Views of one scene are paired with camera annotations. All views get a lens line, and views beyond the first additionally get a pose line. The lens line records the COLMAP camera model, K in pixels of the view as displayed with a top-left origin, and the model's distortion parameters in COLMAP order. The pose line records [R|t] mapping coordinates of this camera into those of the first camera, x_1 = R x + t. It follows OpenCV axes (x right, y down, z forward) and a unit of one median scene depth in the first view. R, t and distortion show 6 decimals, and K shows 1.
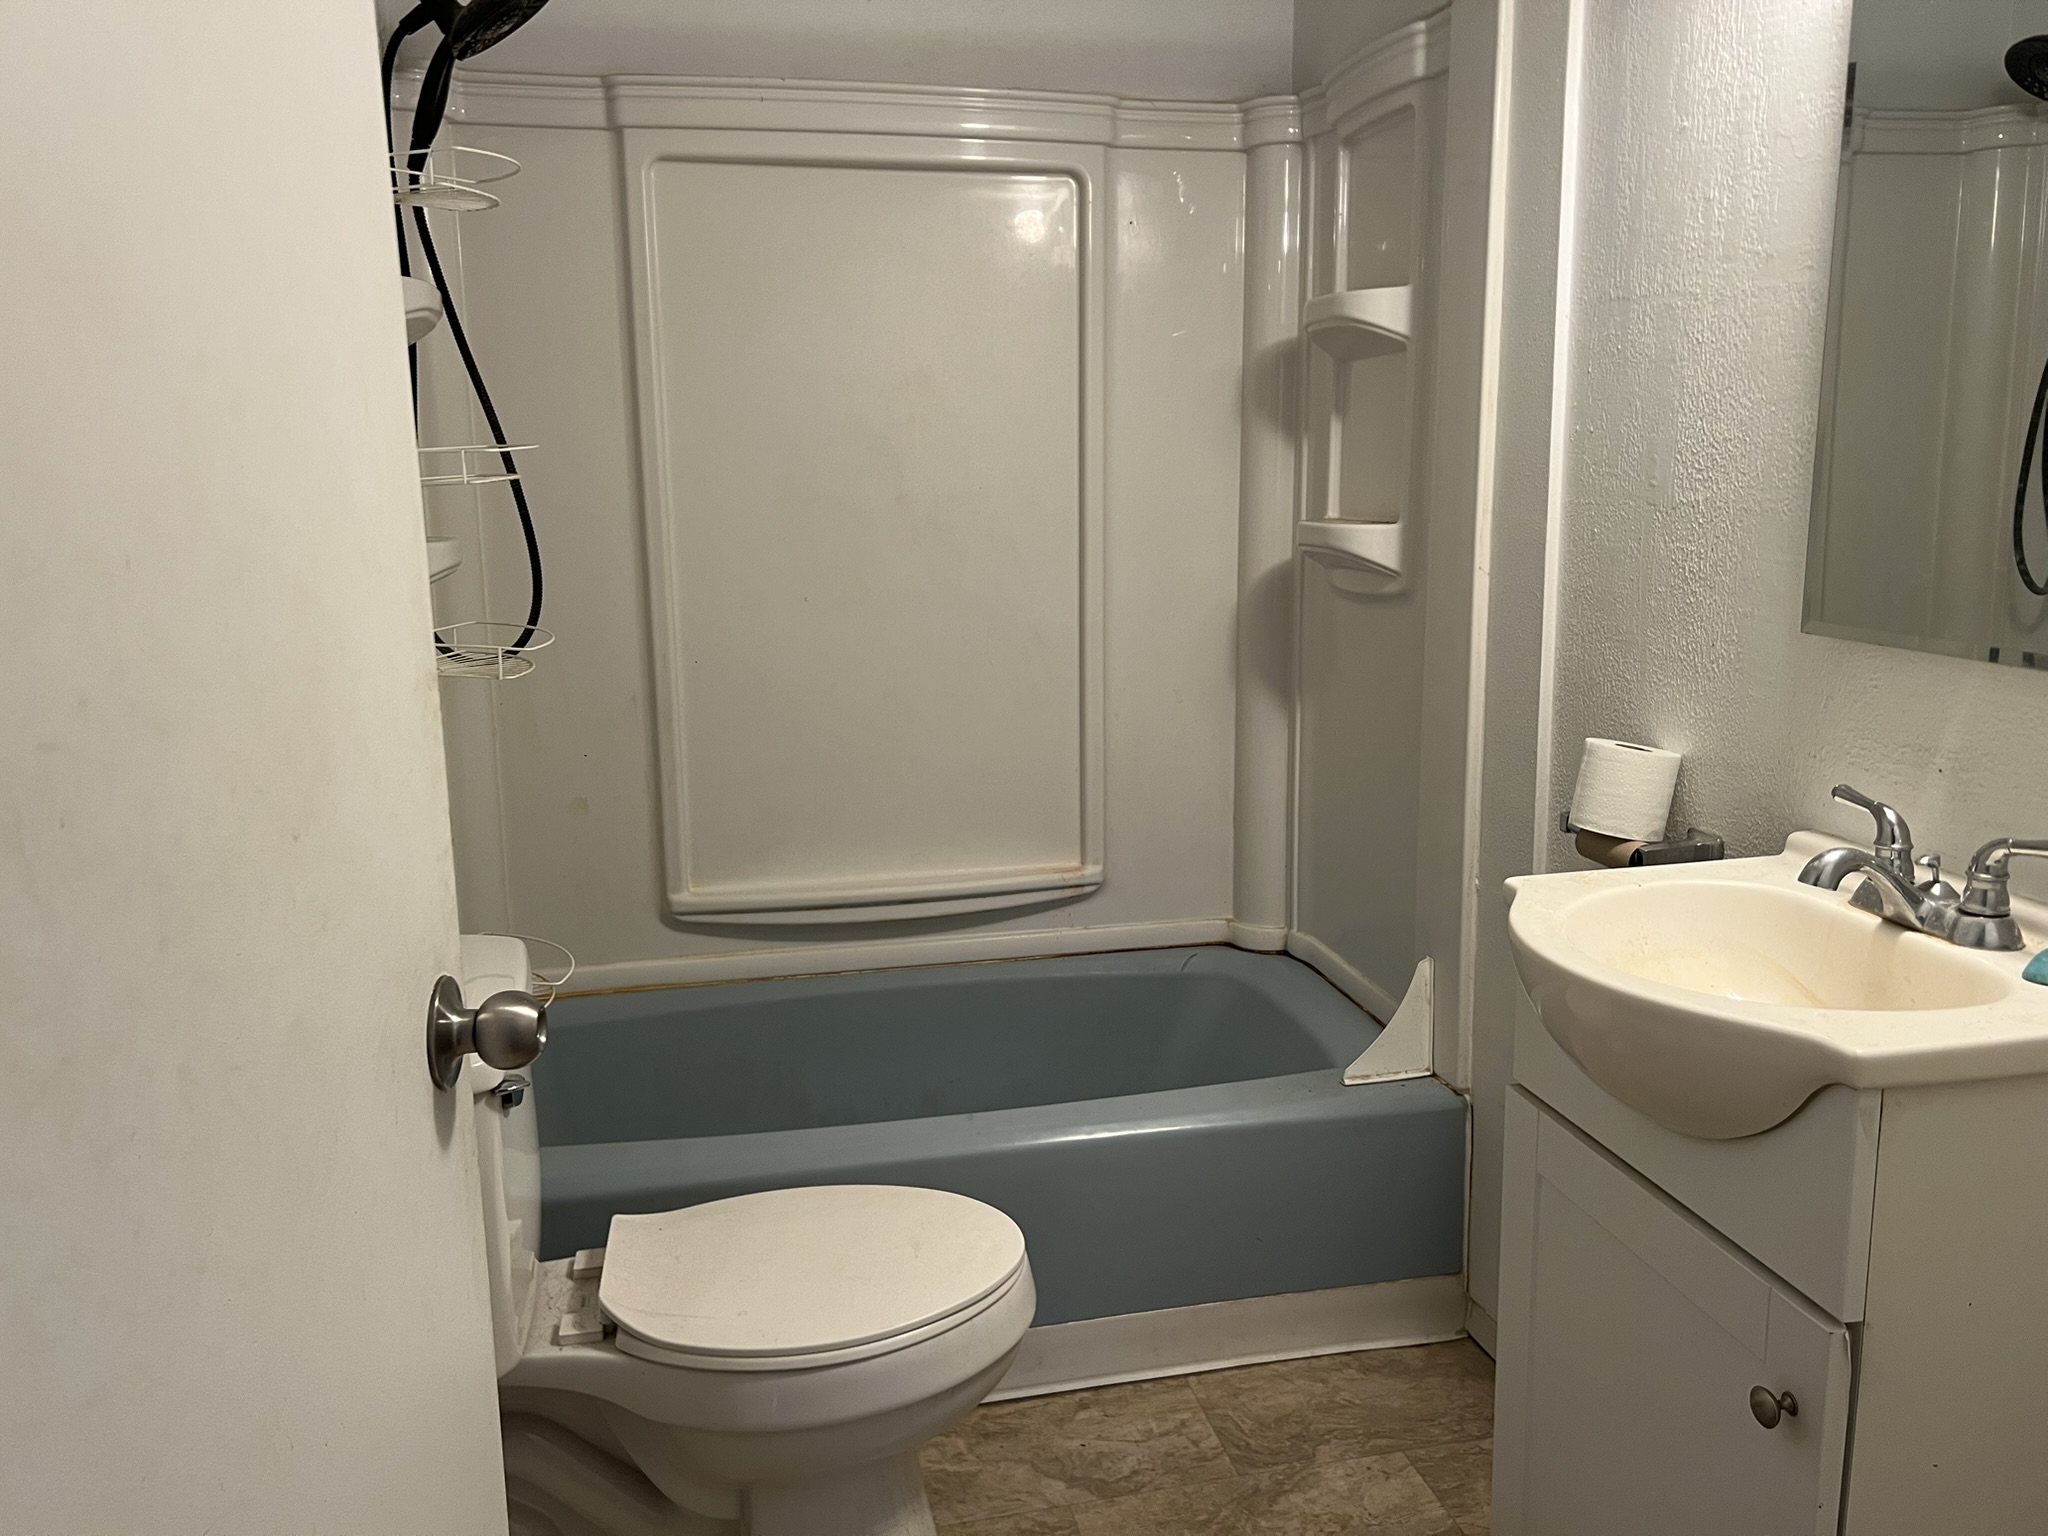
lens RADIAL K [[1541.2, 0, 1024.0], [0, 1541.2, 768.0], [0, 0, 1]] dist [0.003541, 0.001623]
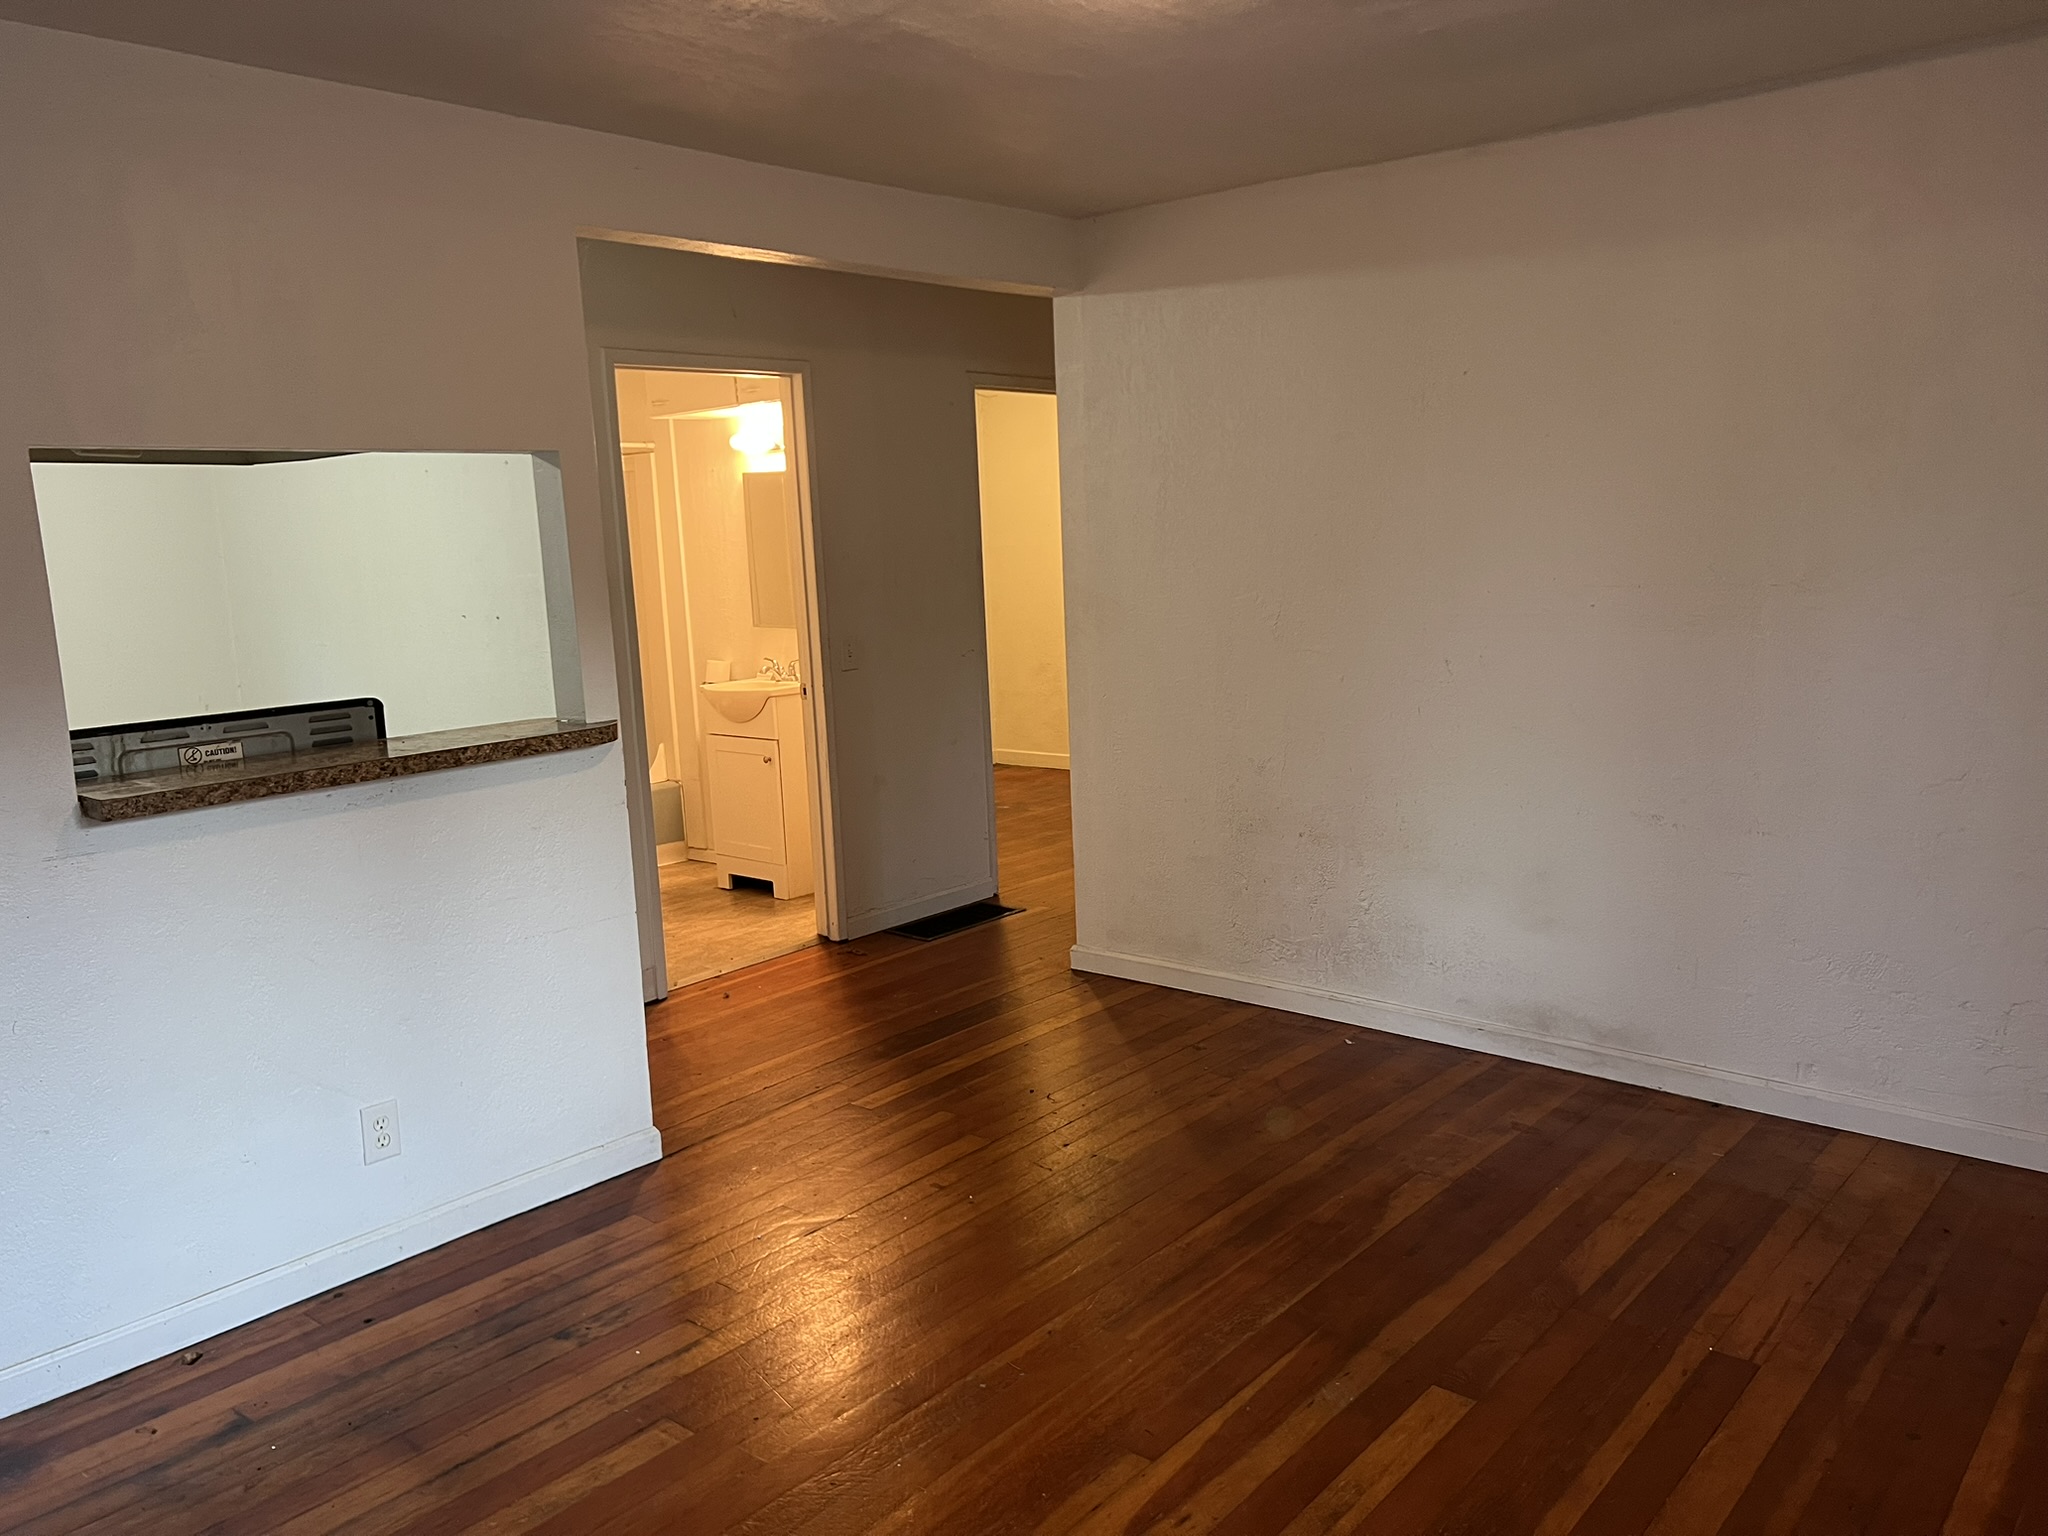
lens RADIAL K [[1541.2, 0, 1024.0], [0, 1541.2, 768.0], [0, 0, 1]] dist [0.003541, 0.001623]
pose [[0.807549, -0.108725, 0.579693, -1.193307], [0.133192, 0.991090, 0.000341, 0.336533], [-0.574565, 0.076935, 0.814835, -2.431305]]
